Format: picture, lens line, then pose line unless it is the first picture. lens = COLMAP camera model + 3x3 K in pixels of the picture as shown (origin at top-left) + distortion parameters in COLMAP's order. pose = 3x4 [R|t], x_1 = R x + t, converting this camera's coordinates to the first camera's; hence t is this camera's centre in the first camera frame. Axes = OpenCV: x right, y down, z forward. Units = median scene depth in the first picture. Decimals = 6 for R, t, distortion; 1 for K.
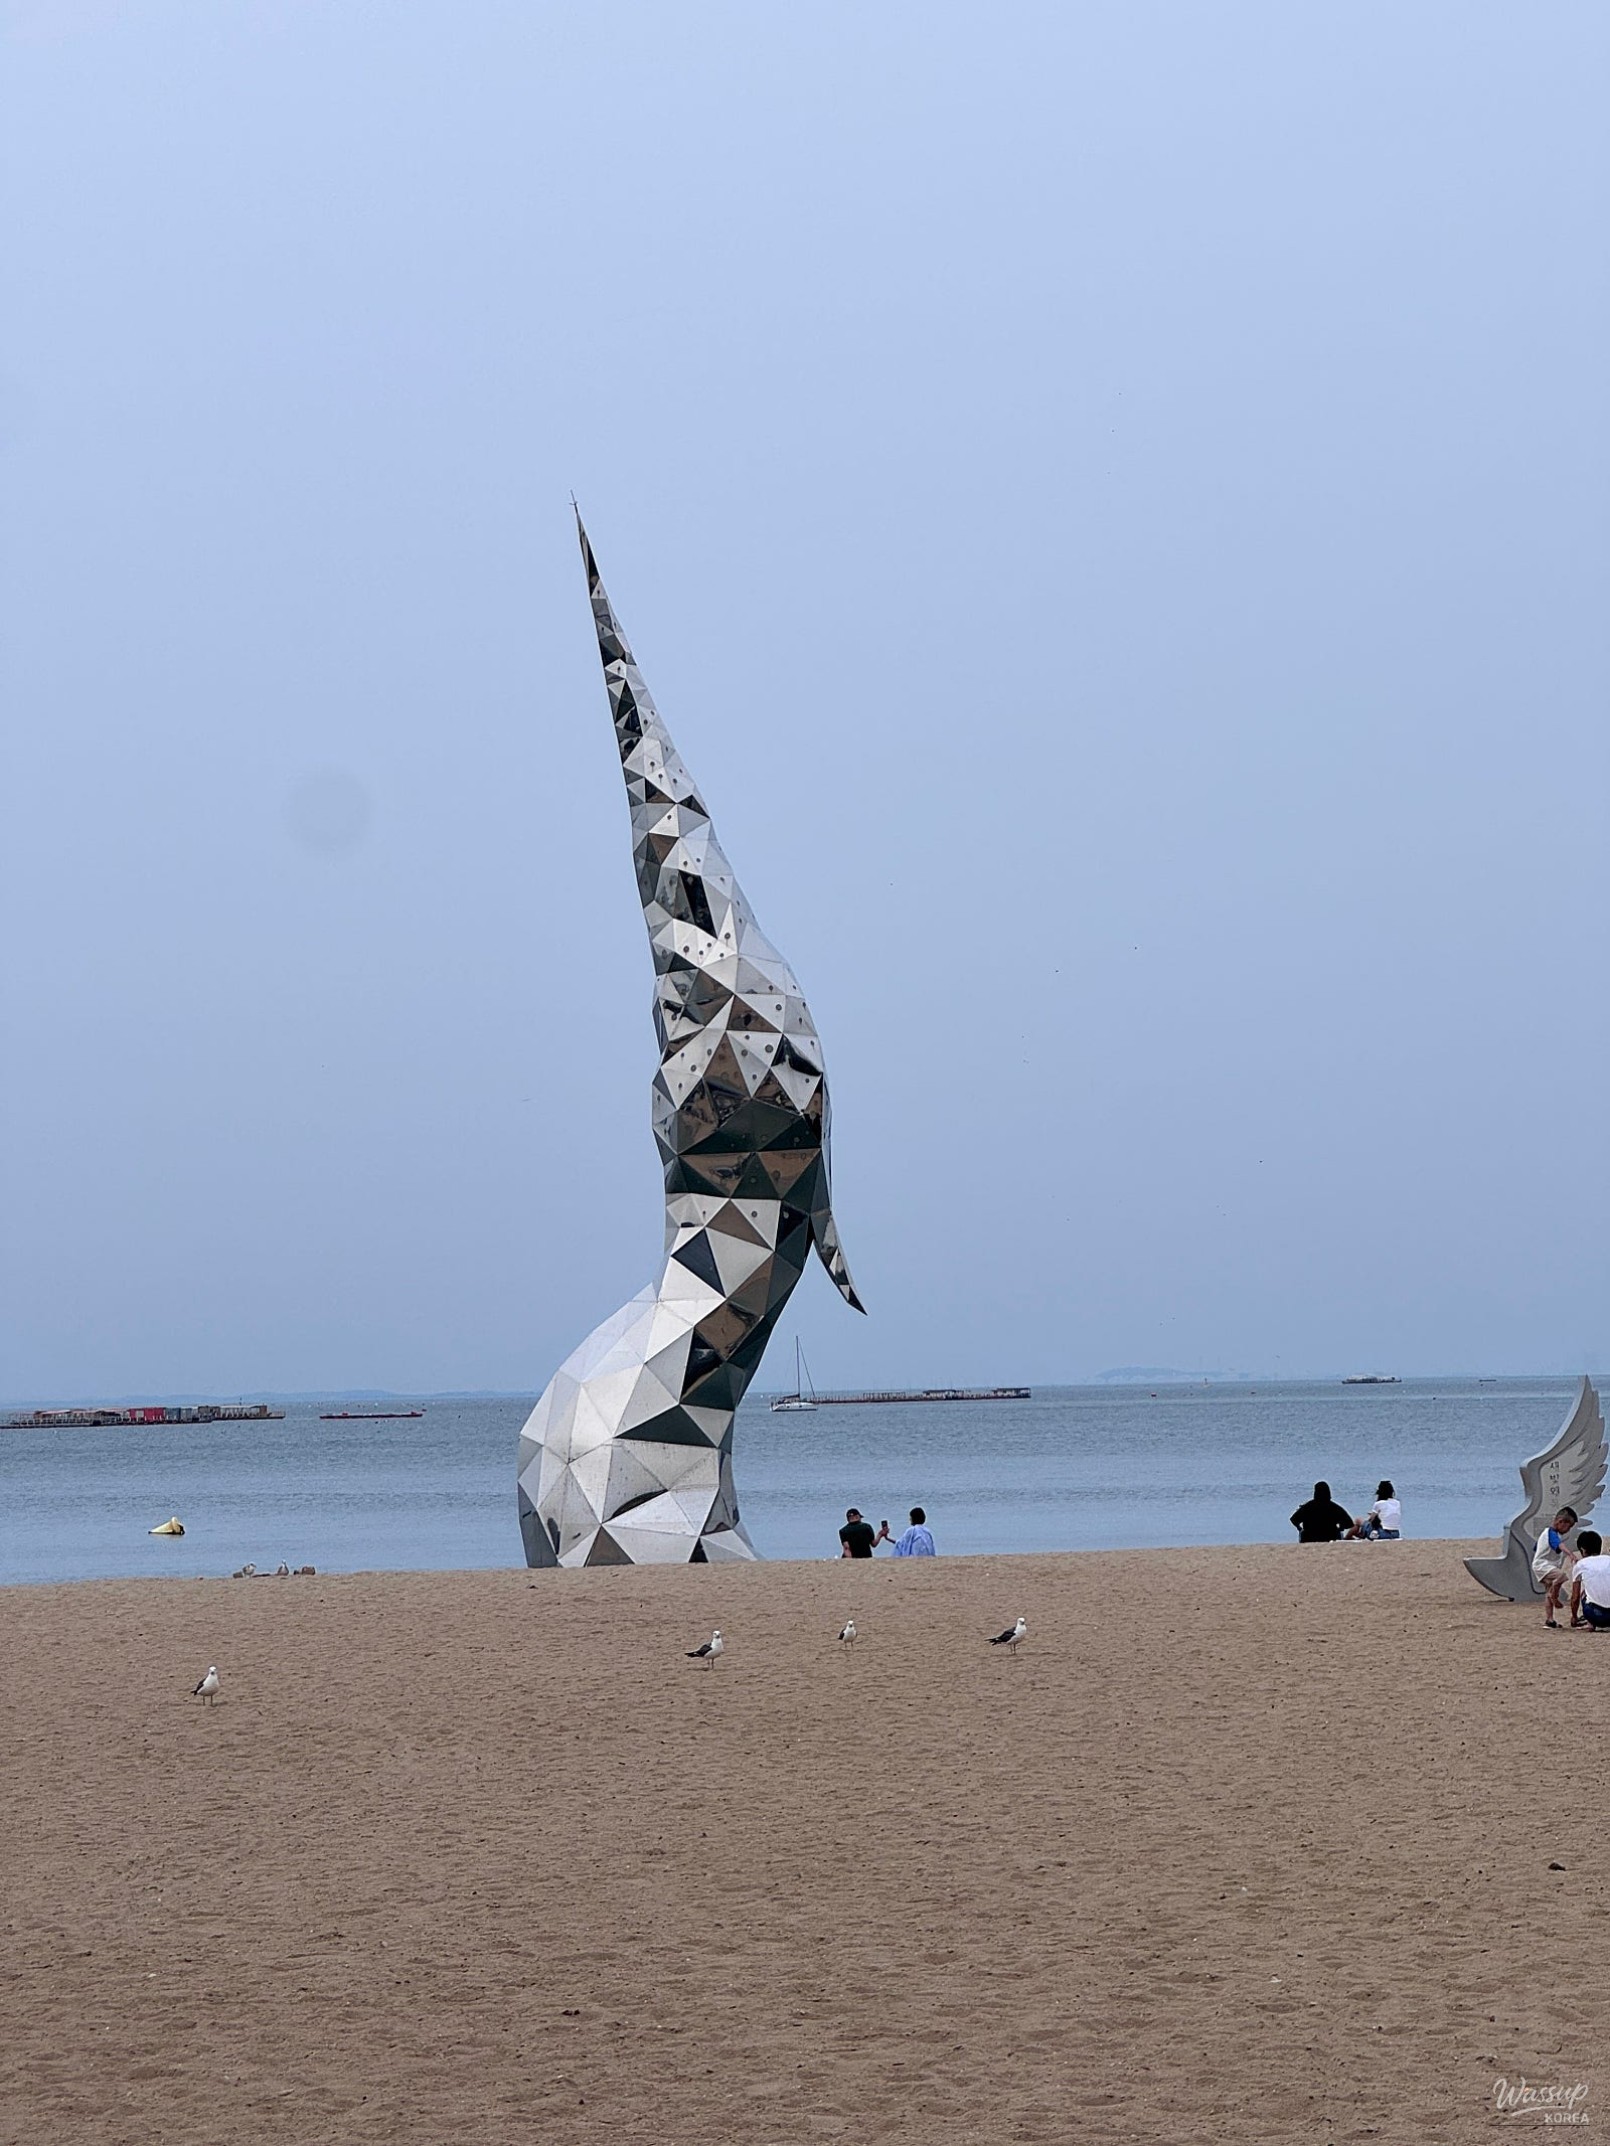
lens RADIAL K [[4959.7, 0, 739.4], [0, 4959.7, 1072.1], [0, 0, 1]] dist [-0.607563, 17.631202]
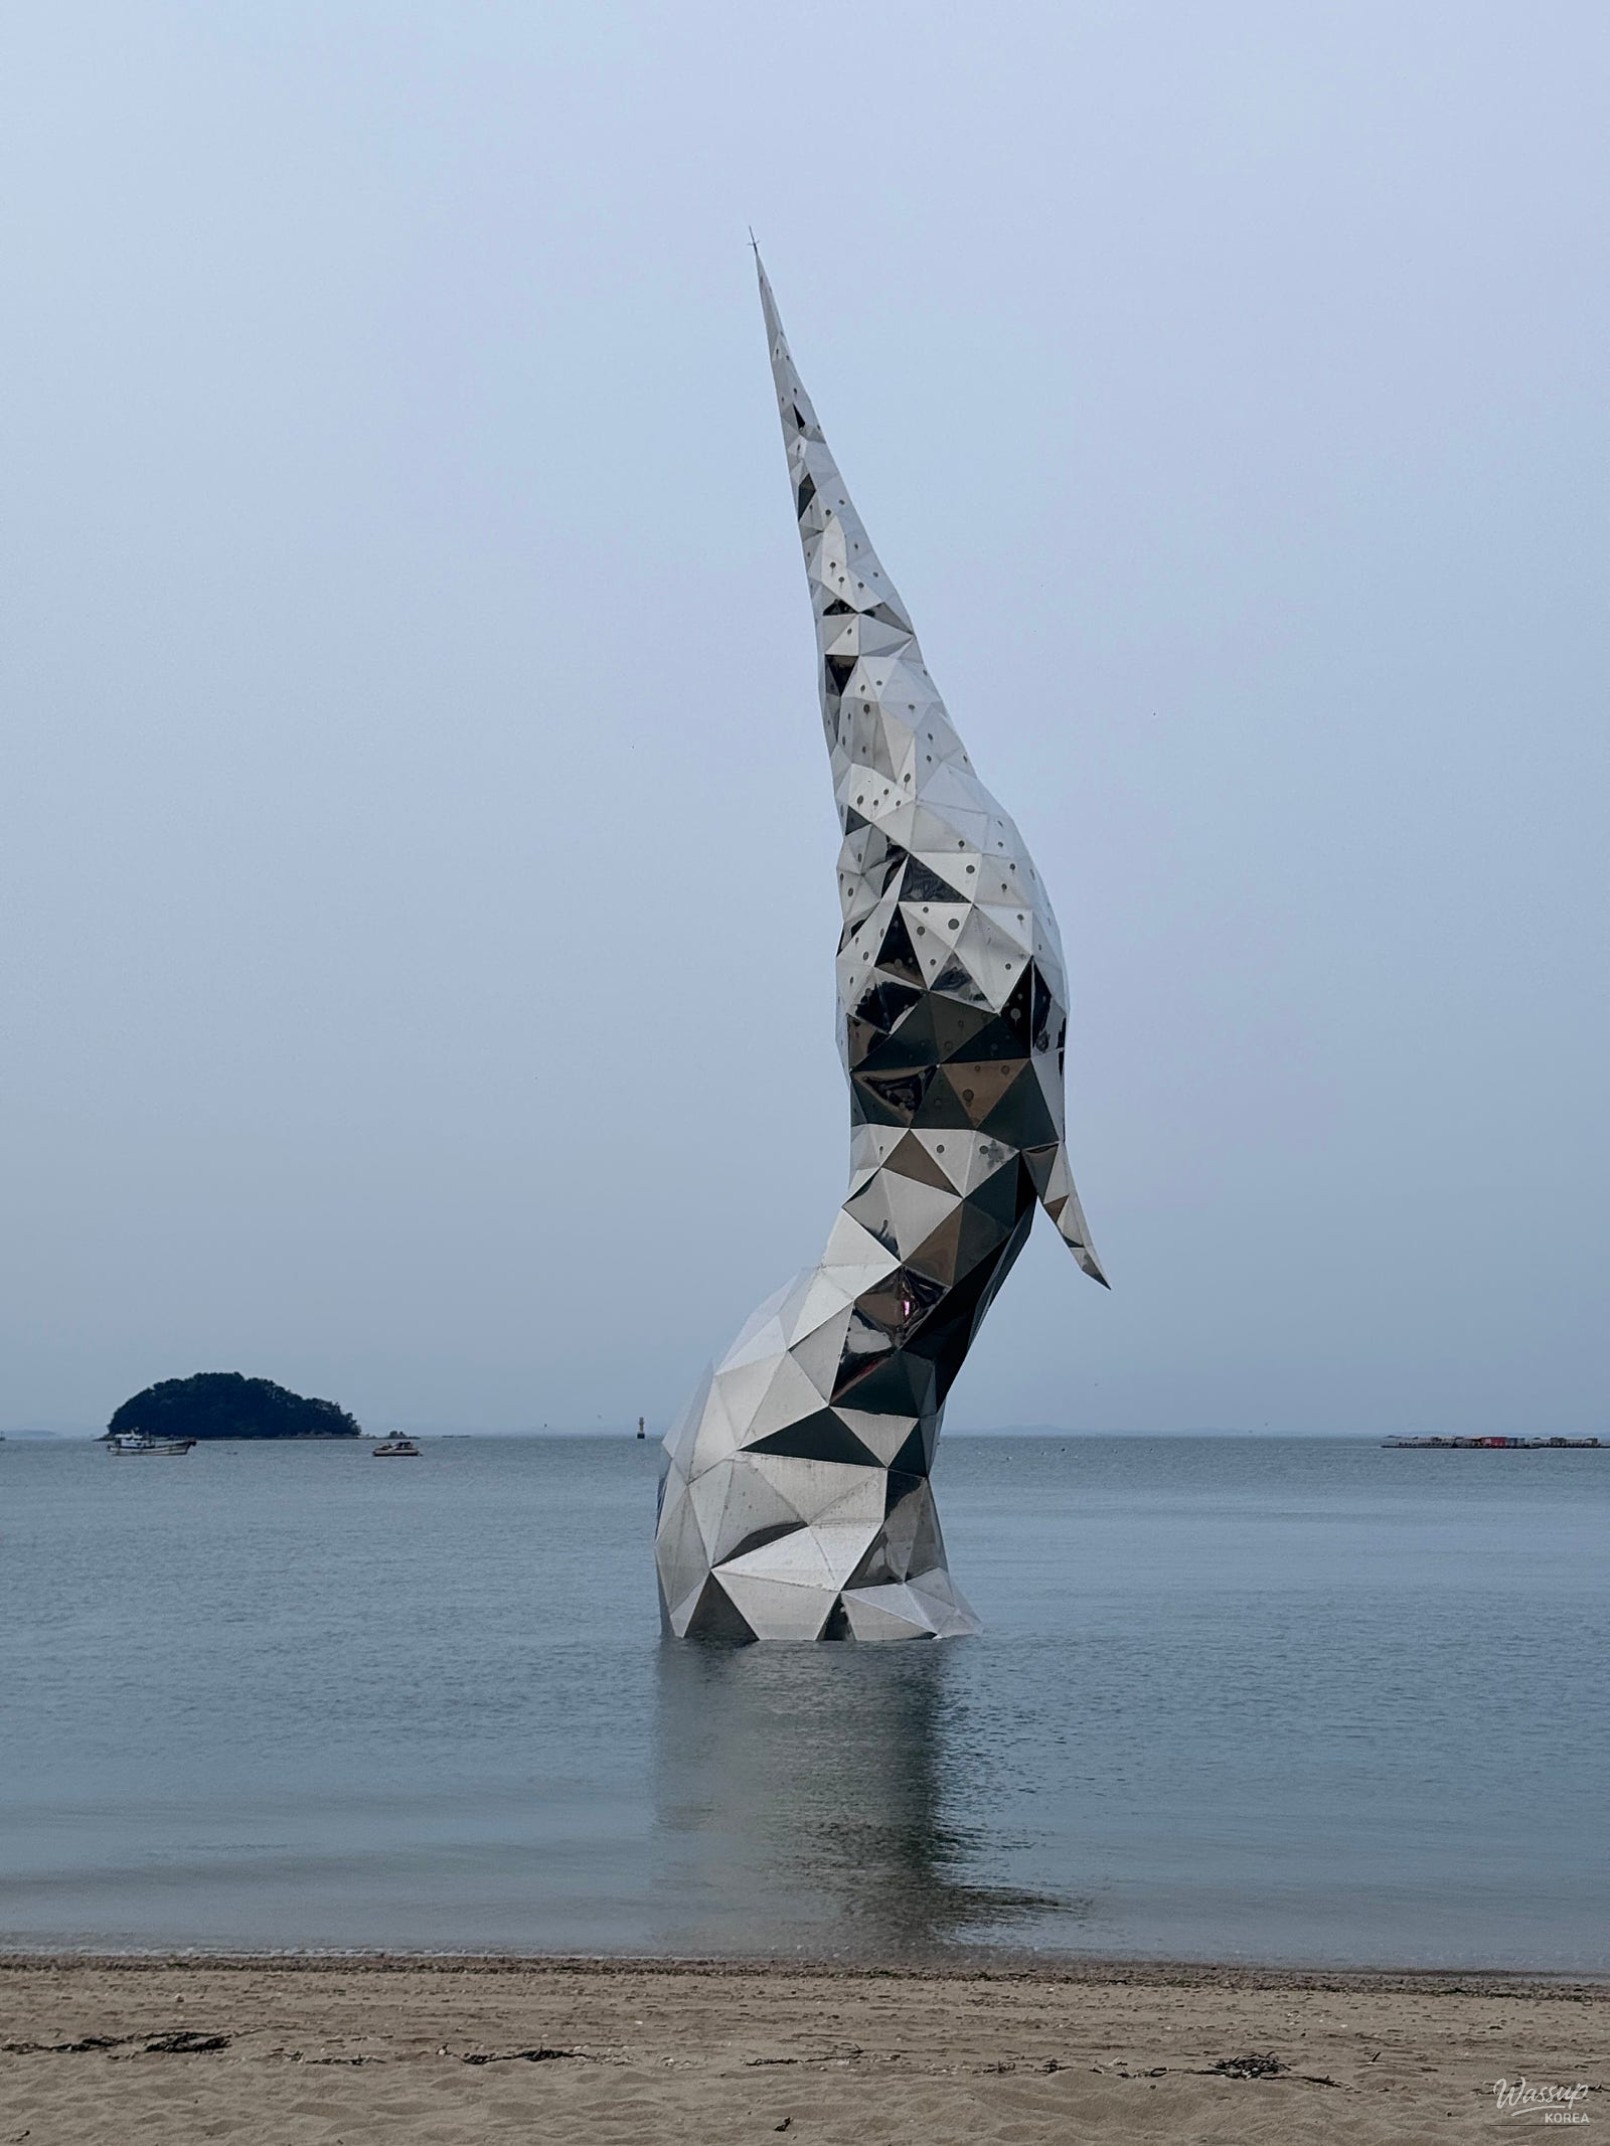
lens RADIAL K [[2895.1, 0, 805.0], [0, 2895.1, 1073.0], [0, 0, 1]] dist [0.119732, 0.002908]
pose [[0.917983, -0.023707, -0.395910, 0.155228], [0.001707, 0.998439, -0.055828, 0.041330], [0.396616, 0.050573, 0.916591, 0.595075]]
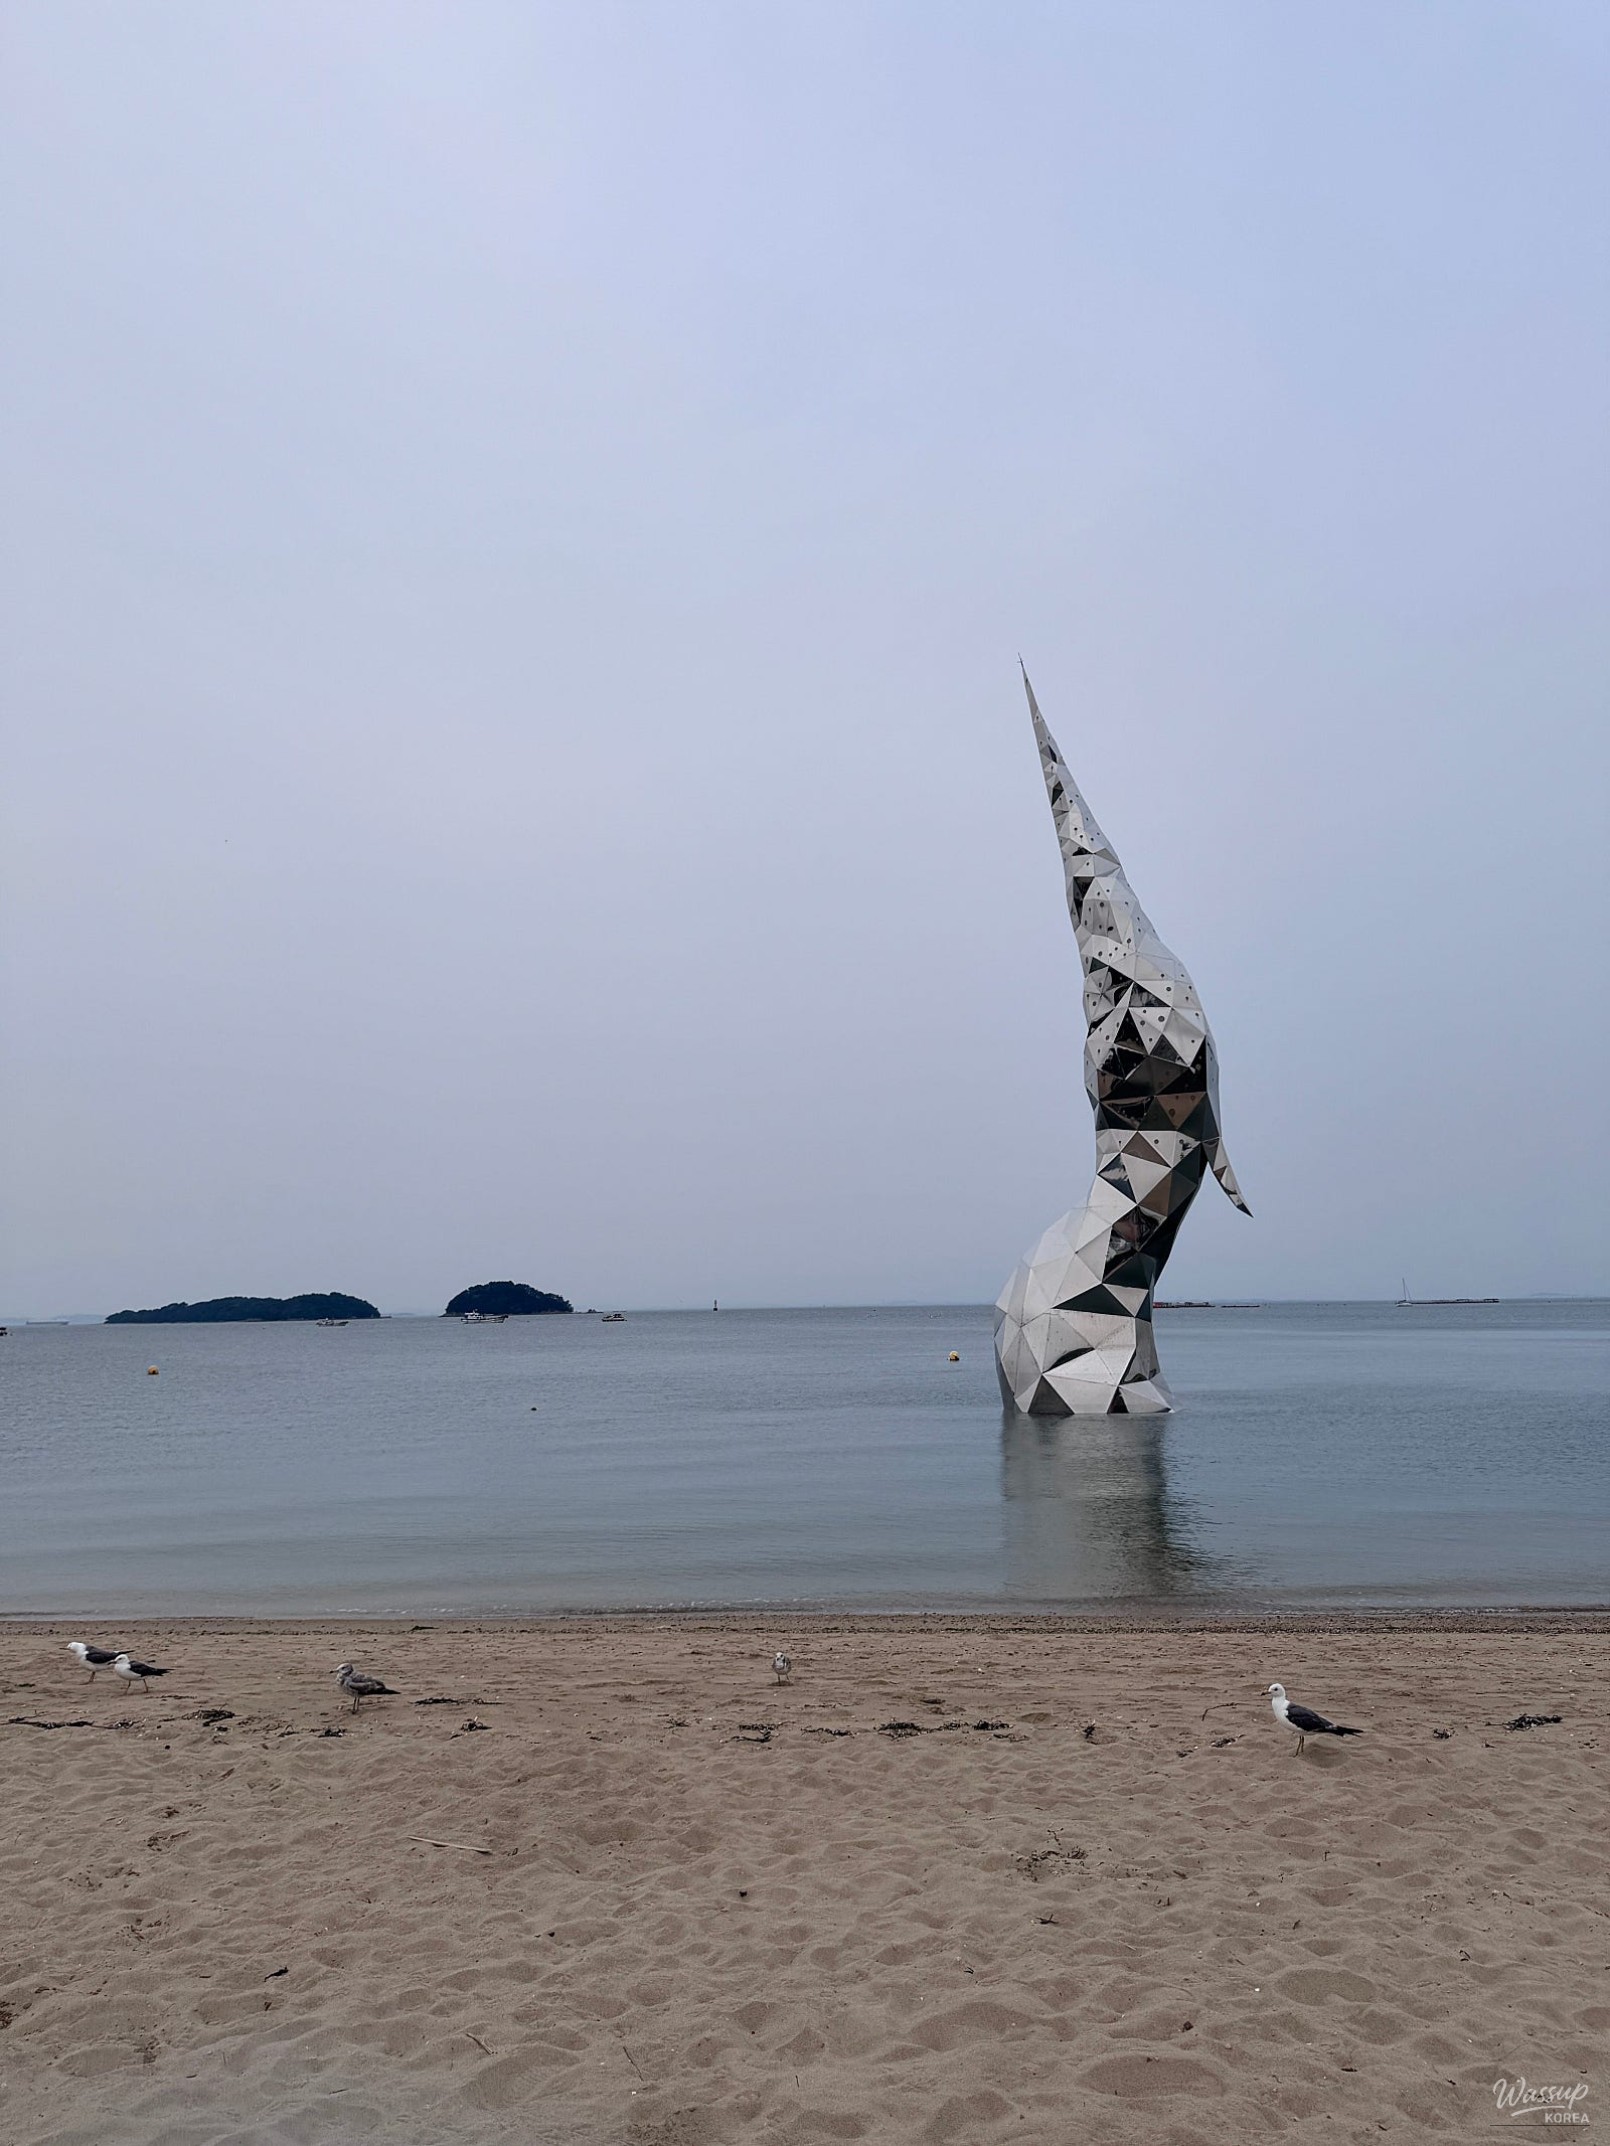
lens RADIAL K [[1426.4, 0, 805.0], [0, 1426.4, 1073.0], [0, 0, 1]] dist [0.091937, -0.100584]
pose [[0.922181, -0.052991, -0.383111, 0.065236], [0.018066, 0.995390, -0.094194, 0.045094], [0.386336, 0.079943, 0.918887, 0.601147]]
